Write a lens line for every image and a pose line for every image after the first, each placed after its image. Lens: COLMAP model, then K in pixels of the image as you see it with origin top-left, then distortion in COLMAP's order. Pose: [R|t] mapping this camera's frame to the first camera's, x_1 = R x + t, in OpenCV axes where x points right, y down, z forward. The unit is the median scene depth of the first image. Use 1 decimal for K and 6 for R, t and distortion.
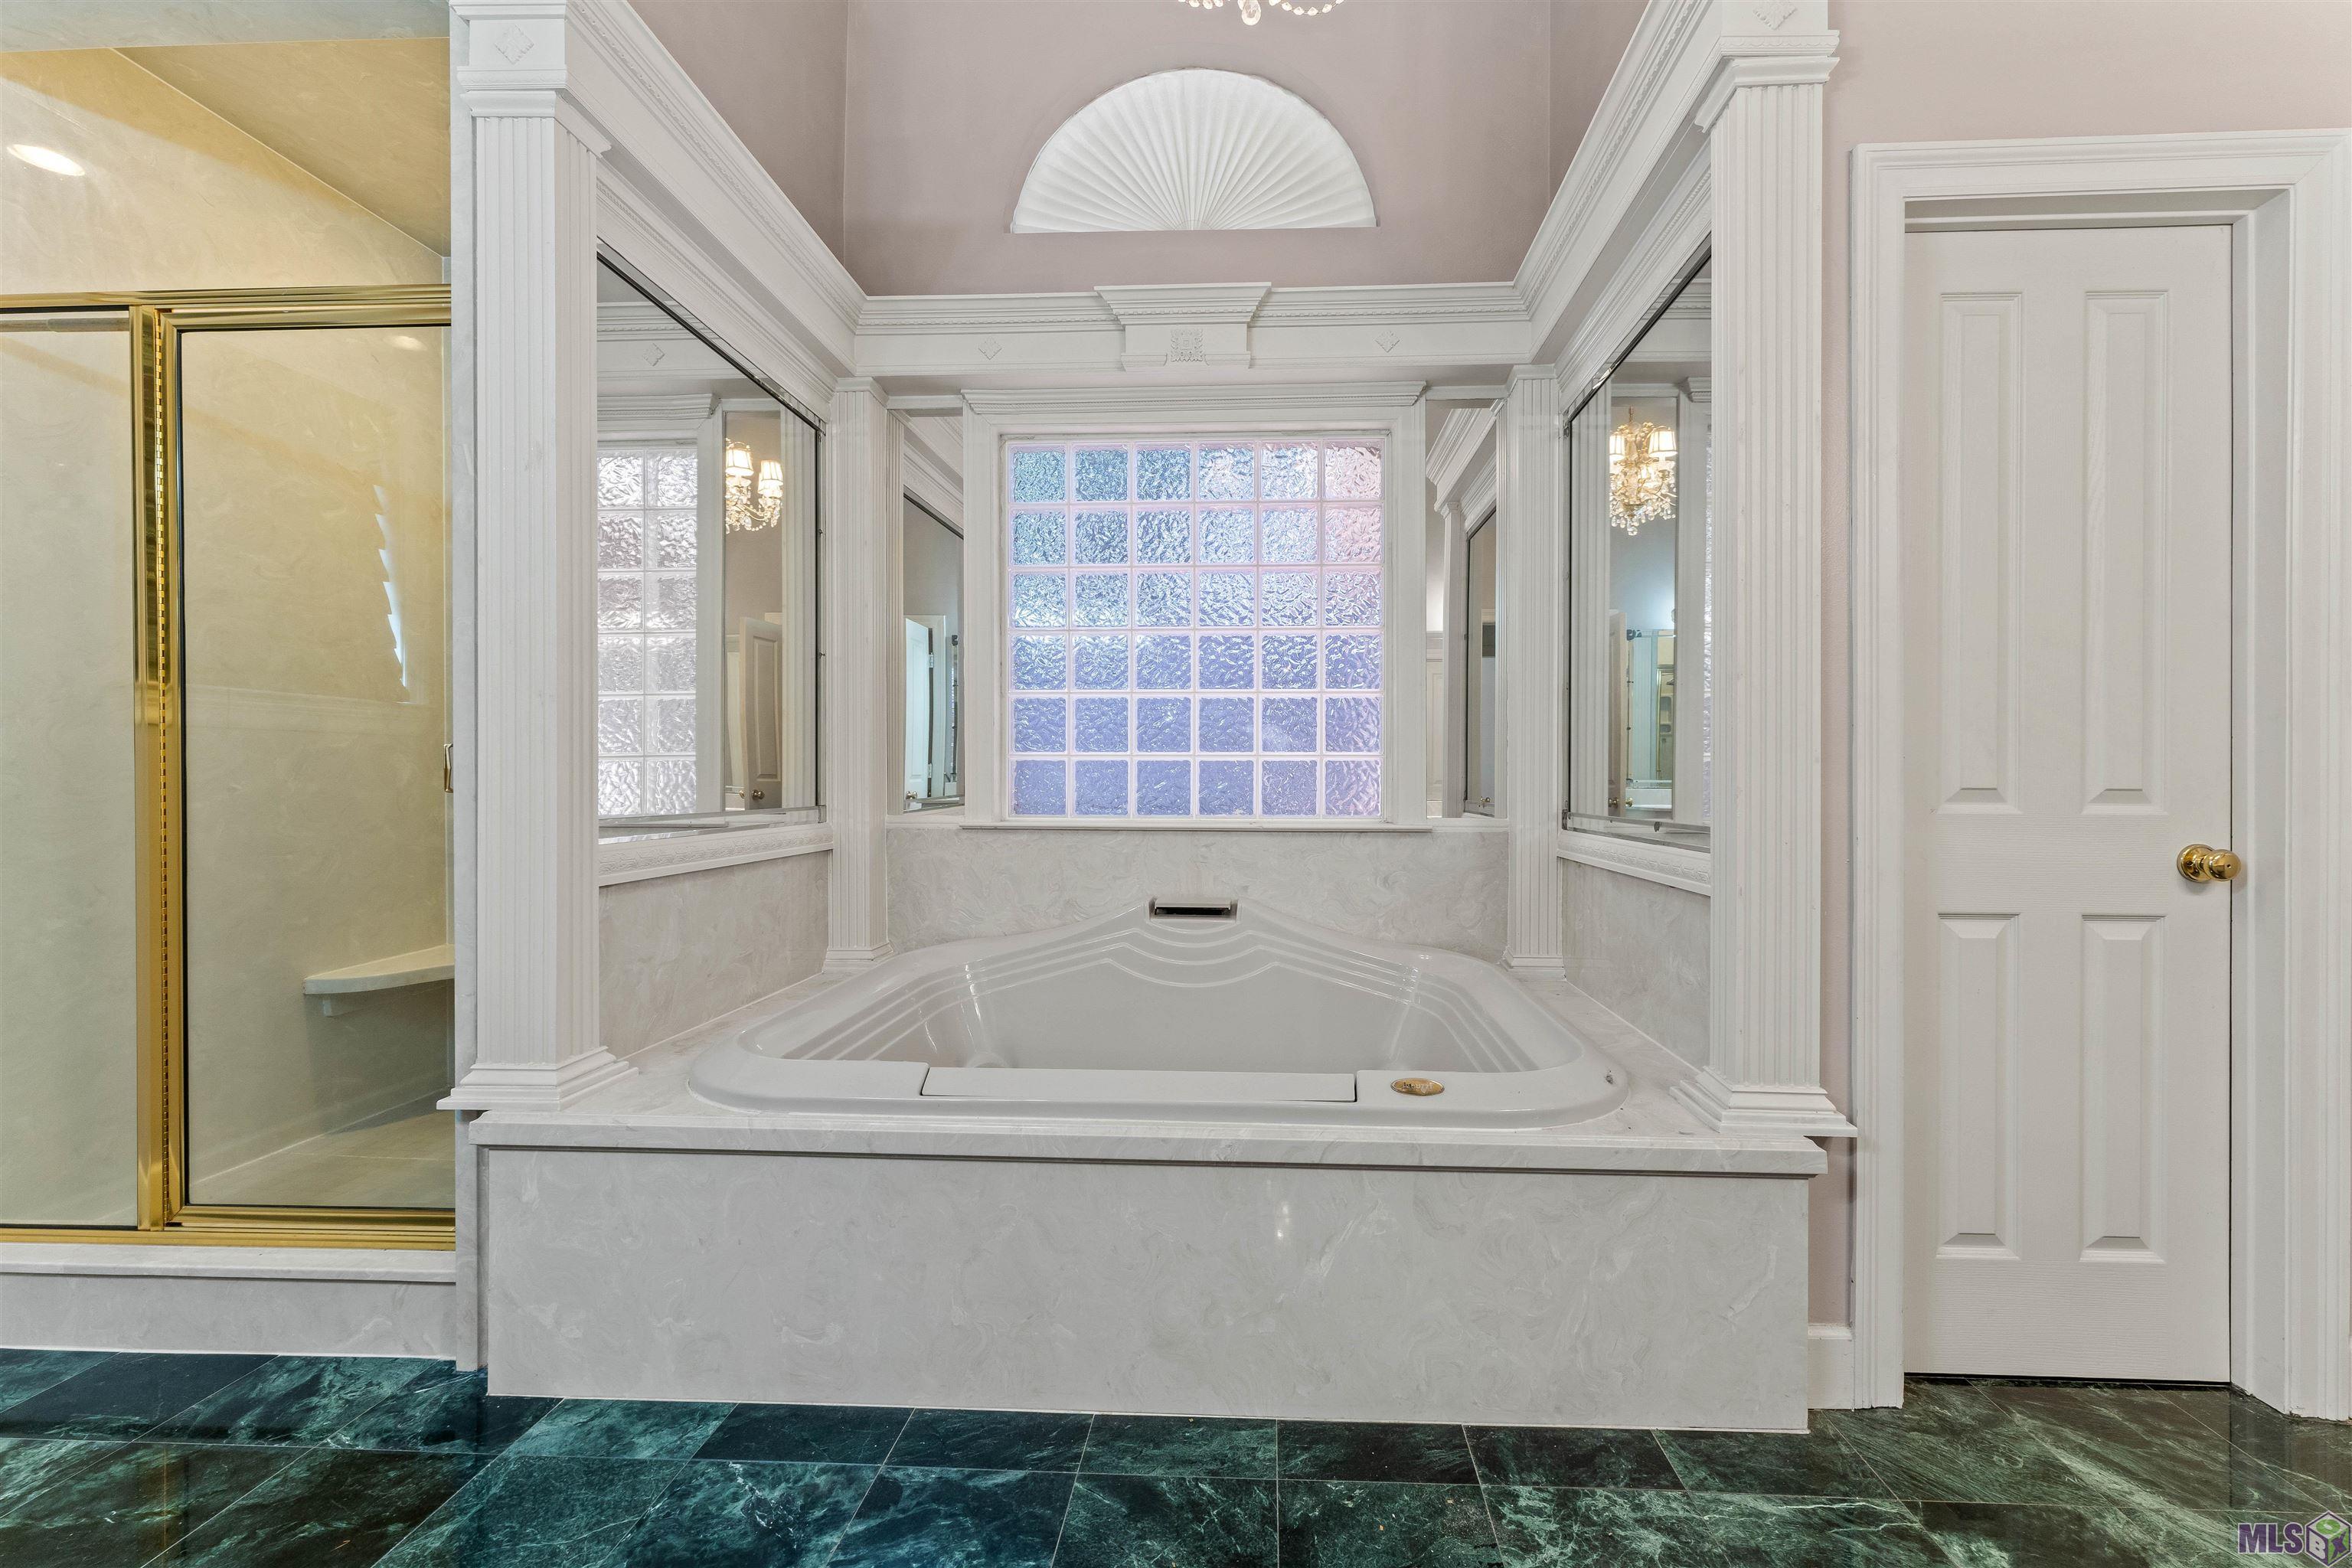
lens RADIAL K [[991.0, 0, 1190.4], [0, 991.0, 763.2], [0, 0, 1]] dist [0.001534, 0.000382]
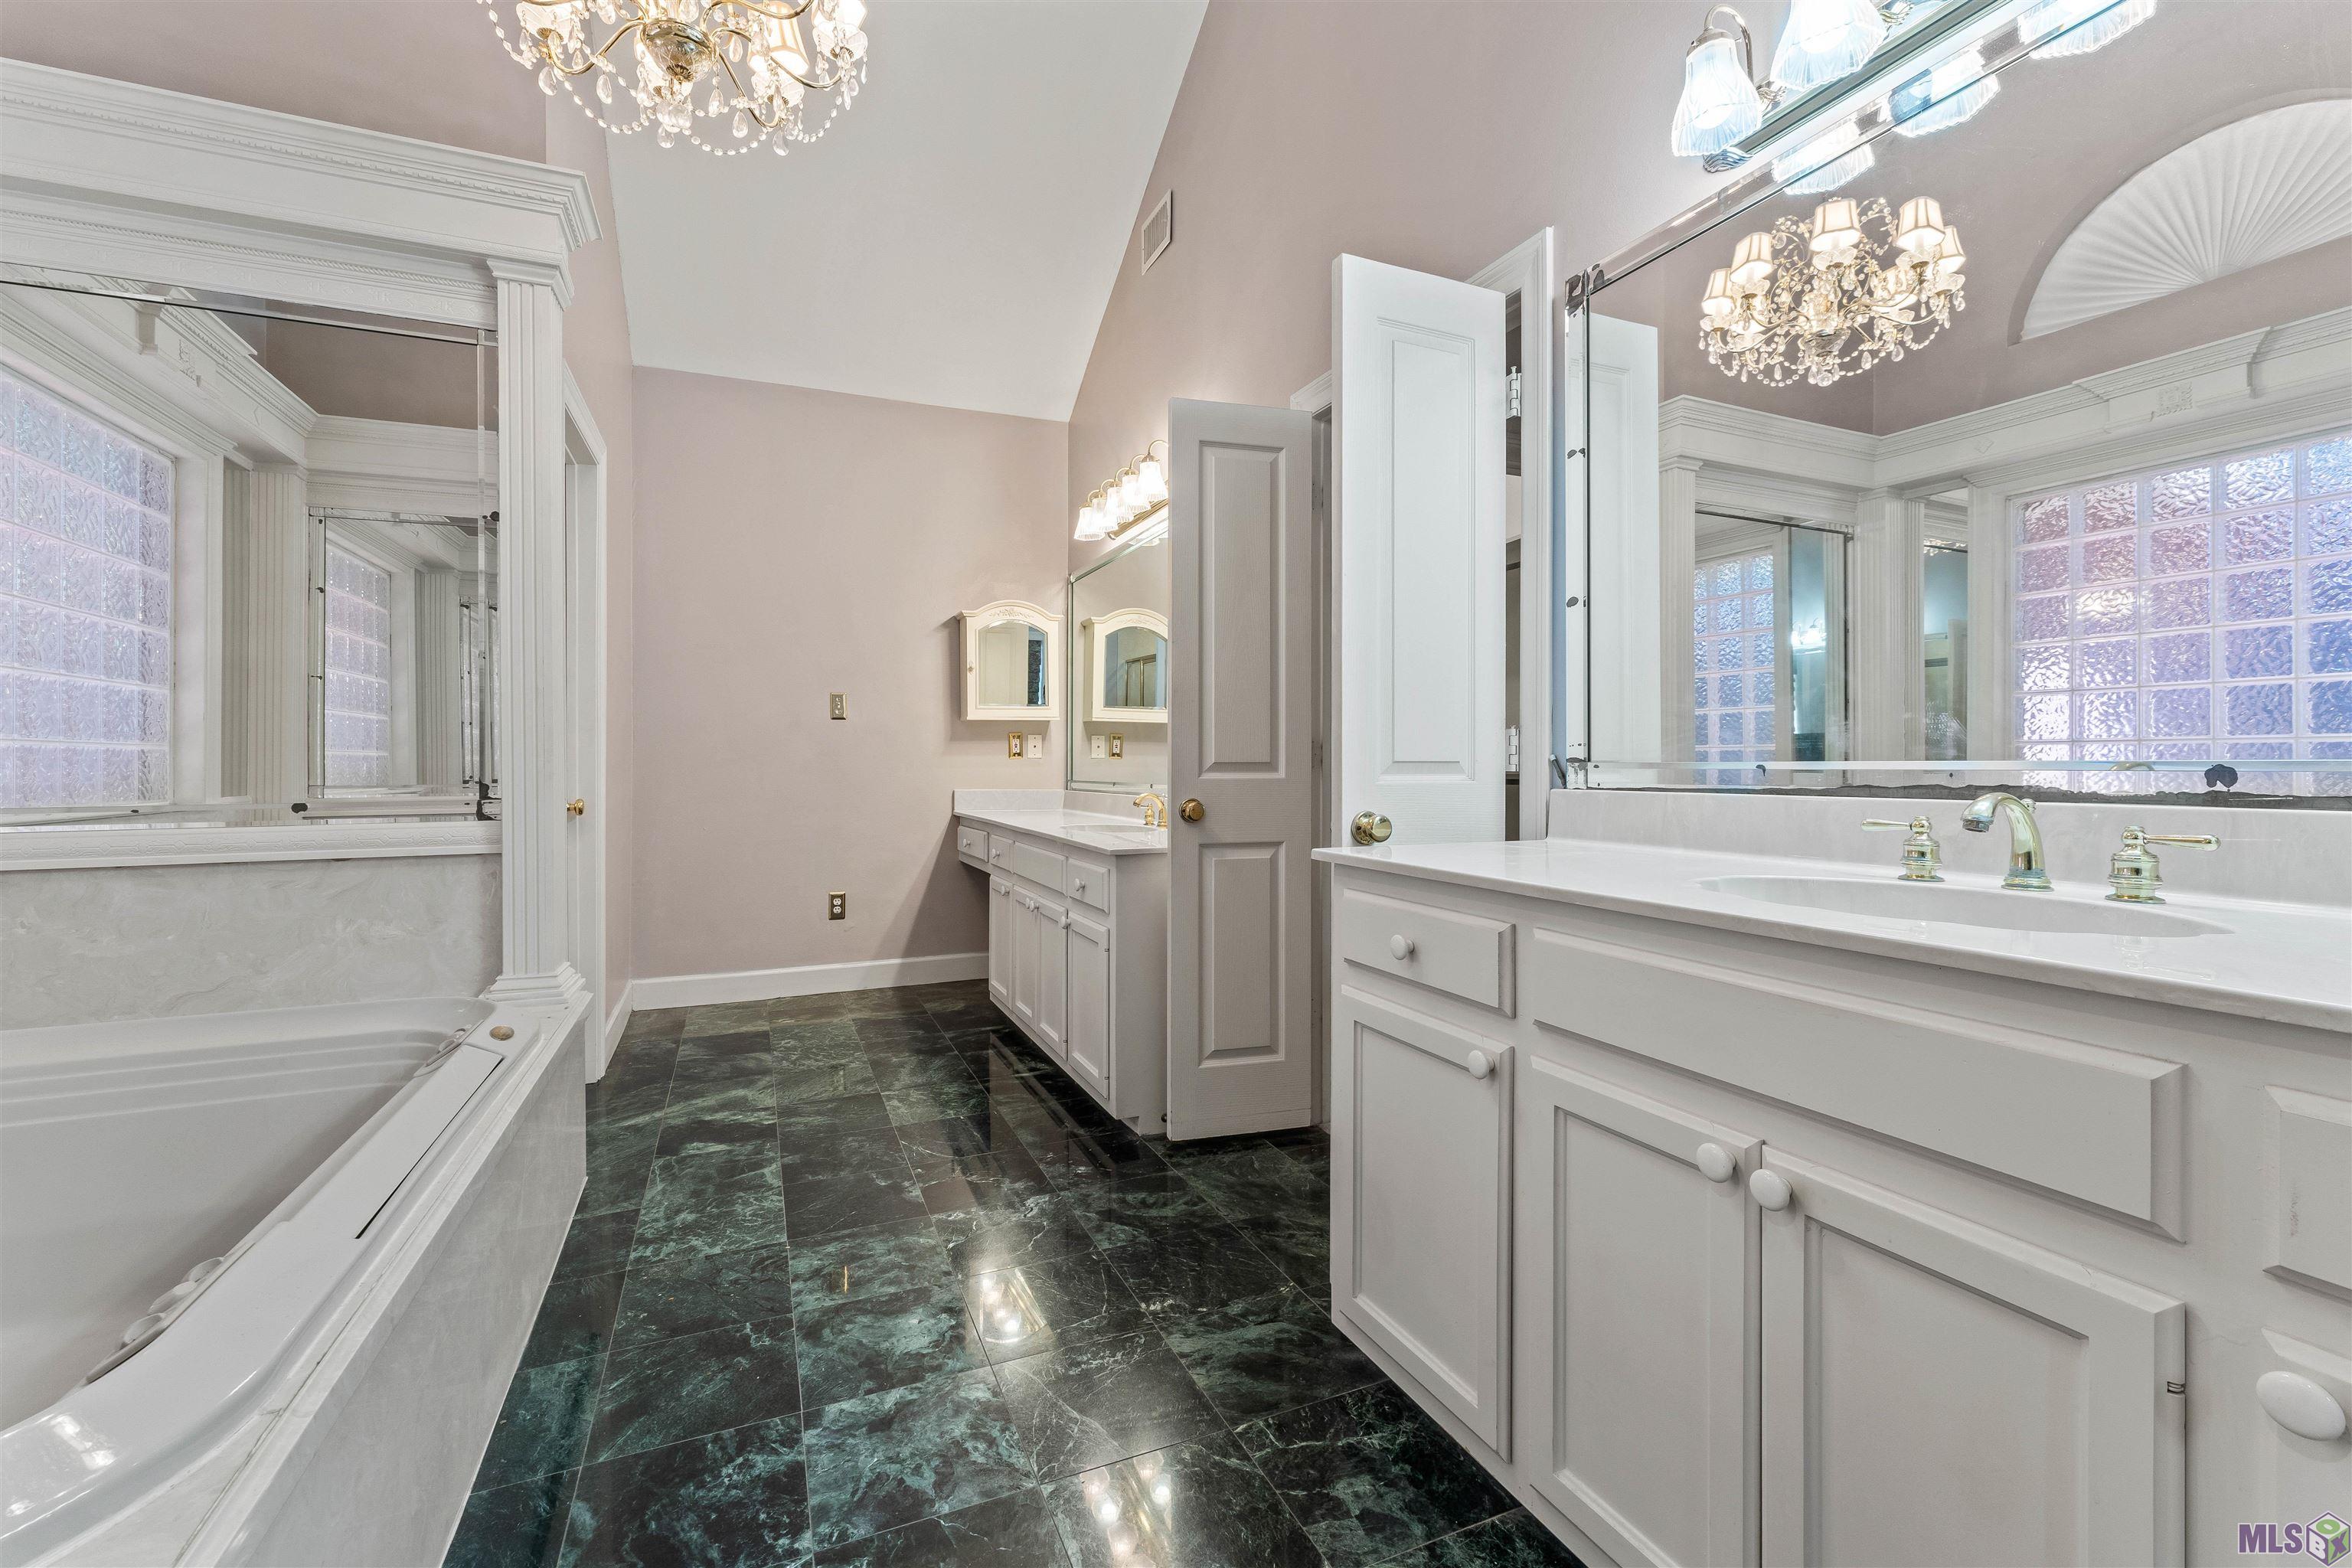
lens RADIAL K [[991.0, 0, 1190.4], [0, 991.0, 763.2], [0, 0, 1]] dist [0.001534, 0.000382]
pose [[-0.460163, 0.001872, 0.887833, -1.271495], [0.009566, 0.999950, 0.002850, 0.036873], [-0.887783, 0.009804, -0.460158, 0.933373]]
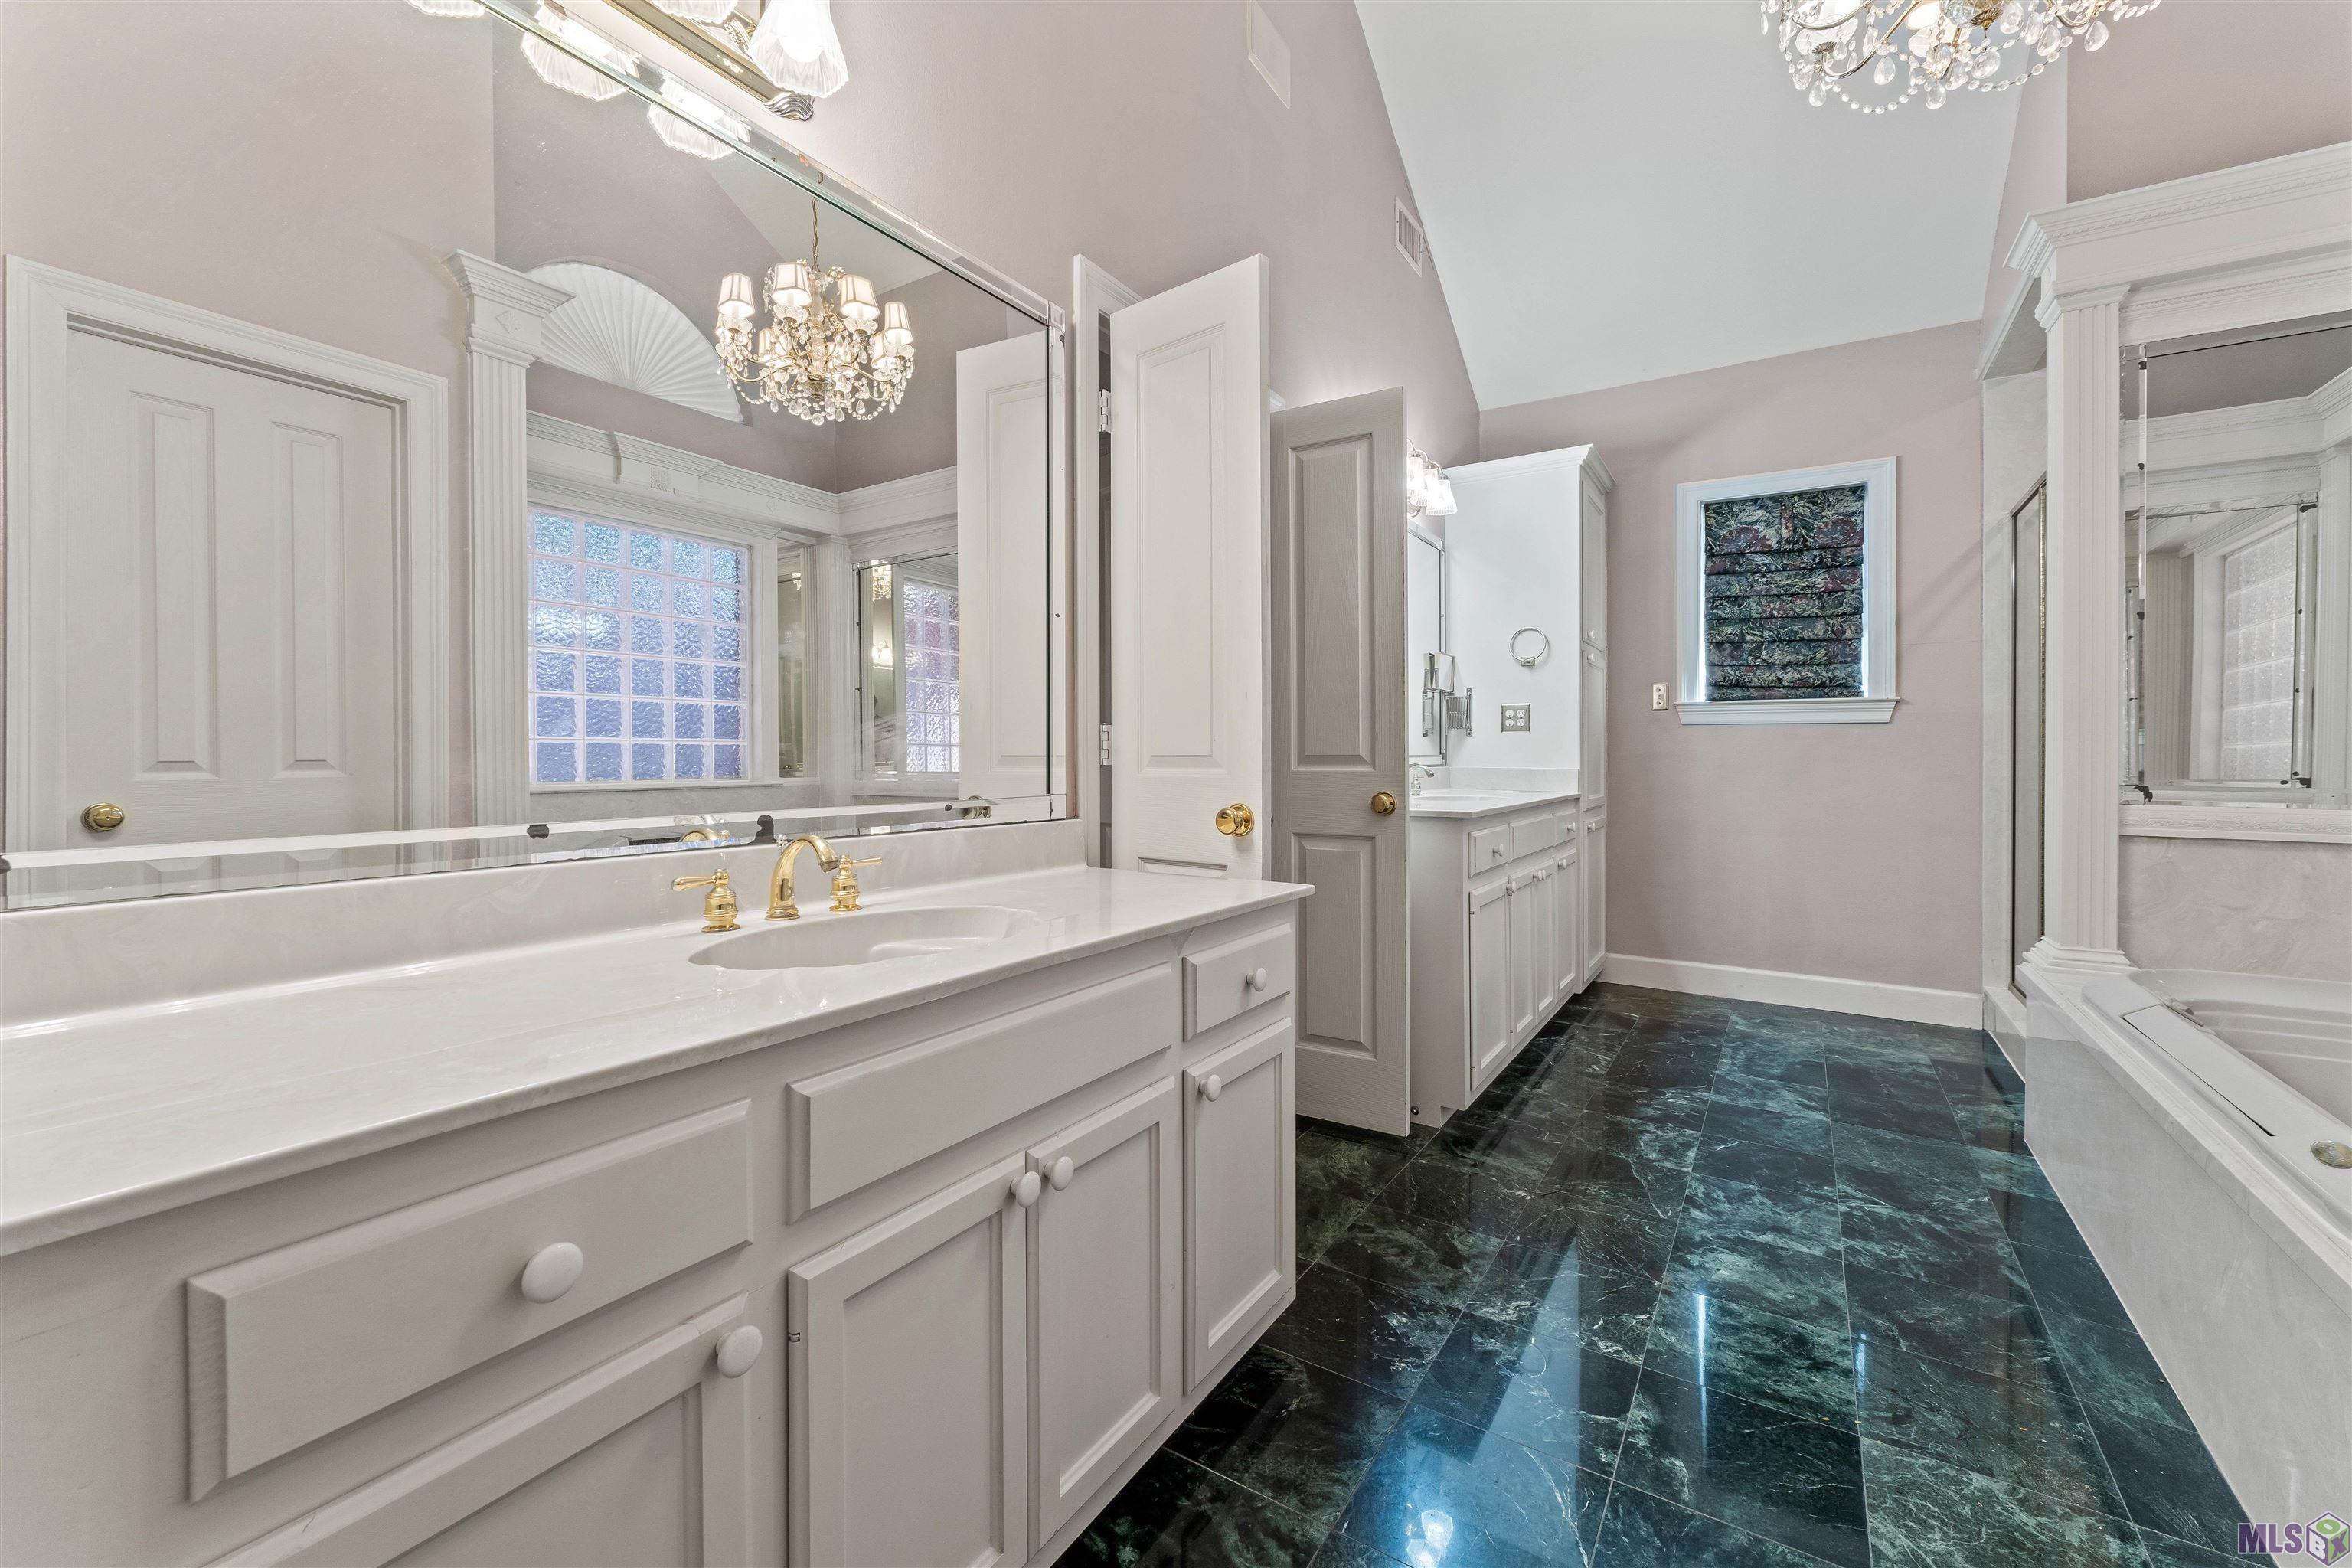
lens RADIAL K [[956.1, 0, 1181.1], [0, 956.1, 760.2], [0, 0, 1]] dist [0.001286, 0.000102]
pose [[-0.493578, 0.005779, -0.869683, 1.472749], [-0.007189, 0.999917, 0.010725, 0.031257], [0.869672, 0.011545, -0.493495, 0.668827]]
